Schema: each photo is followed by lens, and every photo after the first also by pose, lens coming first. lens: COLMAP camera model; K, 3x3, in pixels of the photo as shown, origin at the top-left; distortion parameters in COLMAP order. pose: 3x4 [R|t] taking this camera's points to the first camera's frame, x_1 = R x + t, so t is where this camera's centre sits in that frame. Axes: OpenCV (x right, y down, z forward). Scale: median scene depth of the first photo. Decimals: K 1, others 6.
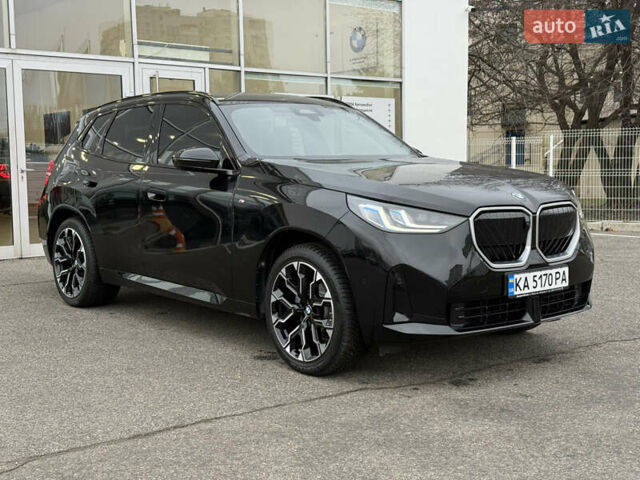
lens RADIAL K [[877.1, 0, 320.0], [0, 877.1, 240.0], [0, 0, 1]] dist [0.189518, -0.014497]
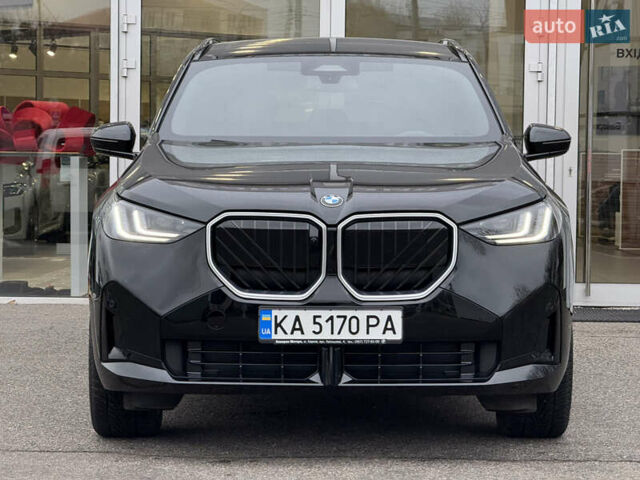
lens RADIAL K [[2298.7, 0, 320.0], [0, 2298.7, 240.0], [0, 0, 1]] dist [0.212180, 2.013608]
pose [[0.764285, 0.044858, -0.643316, 1.393246], [-0.075425, 0.996949, -0.020091, 0.017471], [0.640452, 0.063877, 0.765337, -0.364546]]
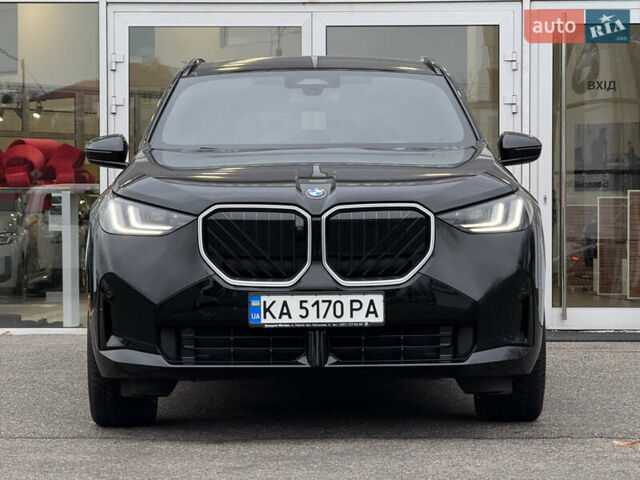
lens RADIAL K [[2298.7, 0, 320.0], [0, 2298.7, 240.0], [0, 0, 1]] dist [0.212180, 2.013608]
pose [[0.769519, 0.013001, -0.638491, 1.464130], [-0.061849, 0.996610, -0.054247, 0.092571], [0.635622, 0.081234, 0.767715, -0.444599]]
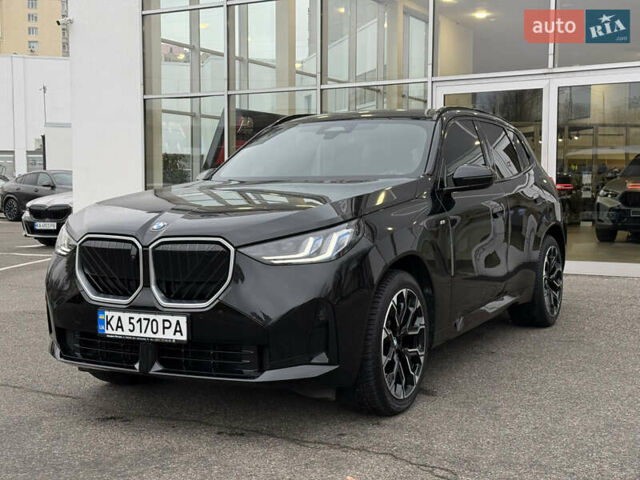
lens RADIAL K [[877.1, 0, 320.0], [0, 877.1, 240.0], [0, 0, 1]] dist [0.189518, -0.014497]
pose [[0.358949, 0.071345, -0.930626, 1.119650], [-0.081843, 0.995640, 0.044762, -0.090074], [0.929762, 0.060098, 0.363223, 0.857243]]
